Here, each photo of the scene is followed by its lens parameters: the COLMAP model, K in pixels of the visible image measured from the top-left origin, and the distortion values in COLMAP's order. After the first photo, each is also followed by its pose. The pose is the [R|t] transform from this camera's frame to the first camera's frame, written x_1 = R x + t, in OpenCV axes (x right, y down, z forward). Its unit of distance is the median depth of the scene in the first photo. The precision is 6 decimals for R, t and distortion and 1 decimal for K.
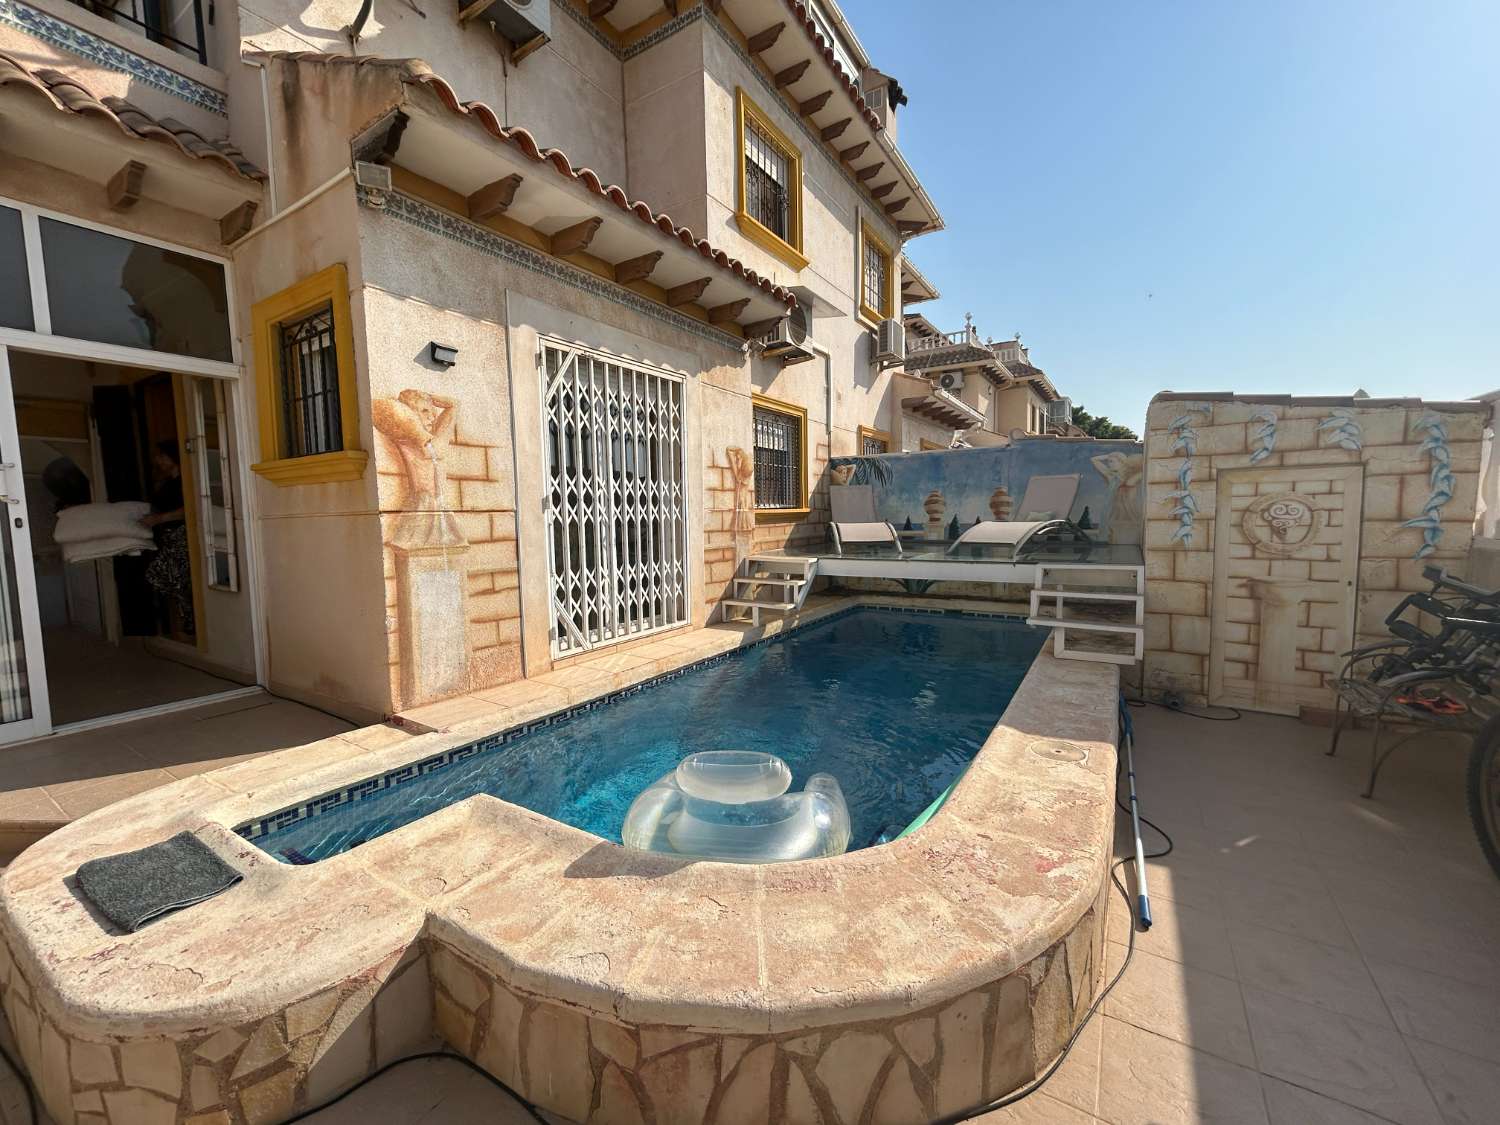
lens RADIAL K [[608.2, 0, 747.4], [0, 608.2, 562.2], [0, 0, 1]] dist [0.000596, -0.000199]
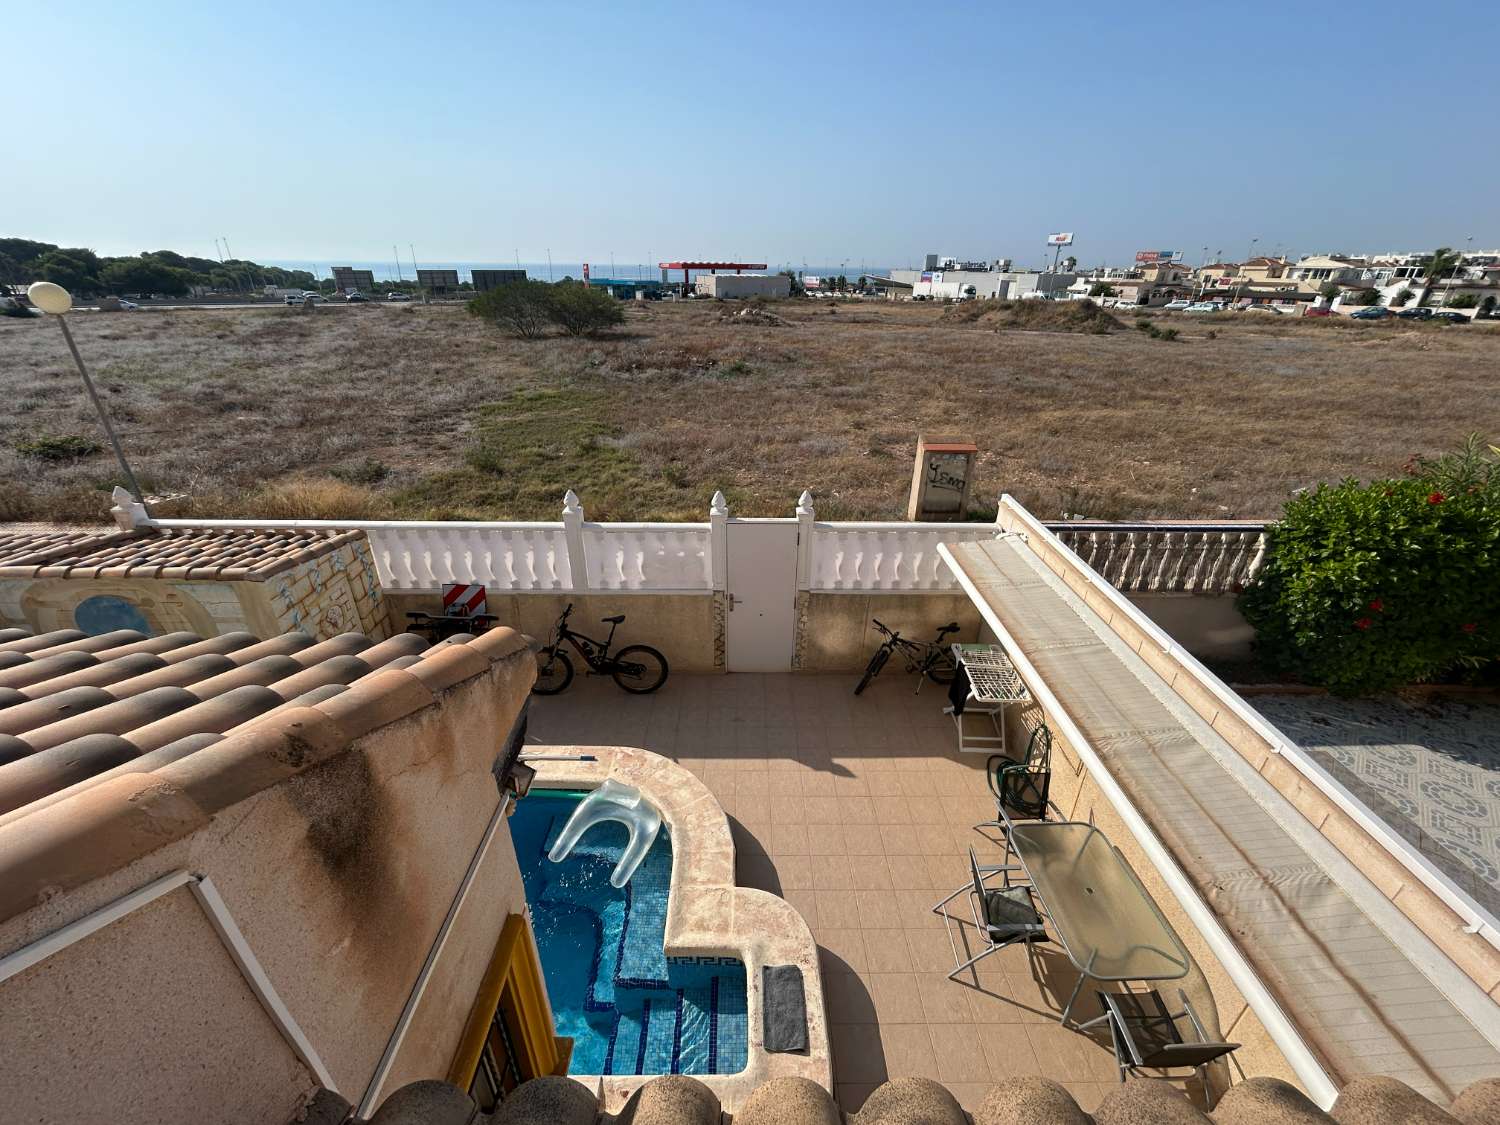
lens RADIAL K [[606.8, 0, 747.9], [0, 606.8, 565.3], [0, 0, 1]] dist [0.002444, -0.000740]
pose [[-0.539858, -0.362627, 0.759641, -0.692670], [0.065652, 0.881560, 0.467484, -0.665002], [-0.839192, 0.302247, -0.452110, 0.563972]]
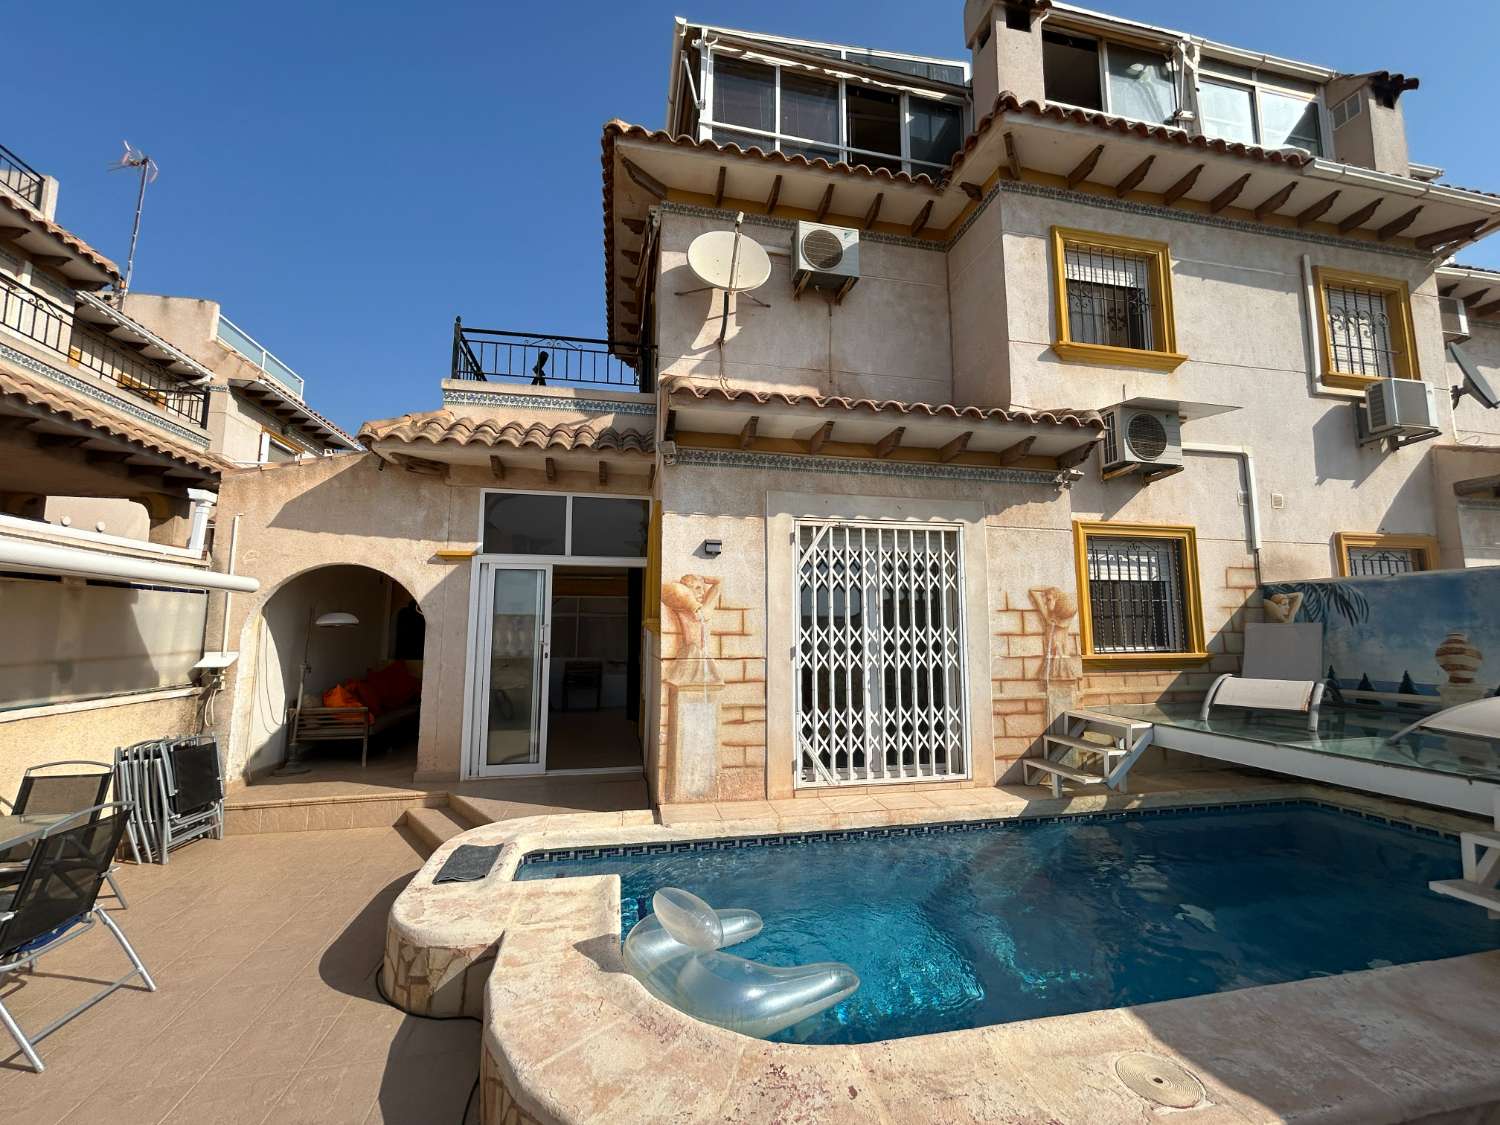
lens RADIAL K [[608.2, 0, 747.4], [0, 608.2, 562.2], [0, 0, 1]] dist [0.000596, -0.000199]
pose [[0.695778, -0.062824, -0.715504, 0.364176], [-0.070518, 0.985380, -0.155093, -0.059512], [0.714787, 0.158366, 0.681175, 0.062389]]
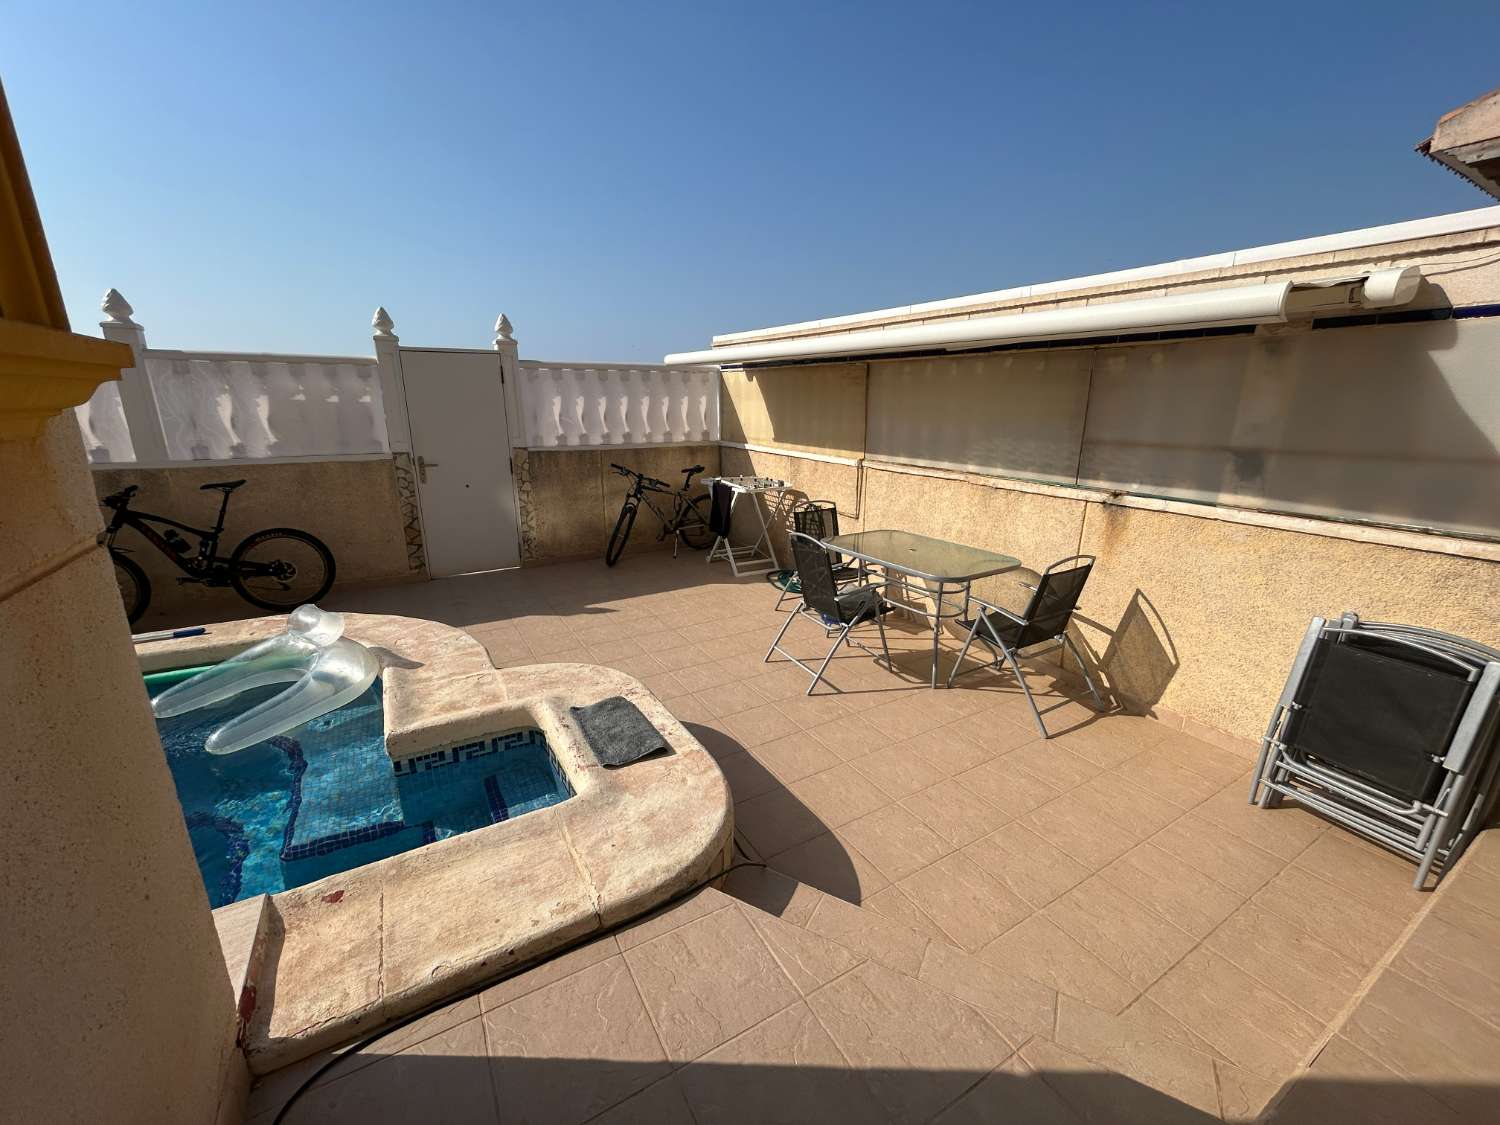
lens RADIAL K [[608.2, 0, 747.4], [0, 608.2, 562.2], [0, 0, 1]] dist [0.000596, -0.000199]
pose [[-0.888205, -0.106753, 0.446873, -0.632490], [0.047431, 0.946130, 0.320293, -0.093481], [-0.456992, 0.305681, -0.835295, 0.664434]]
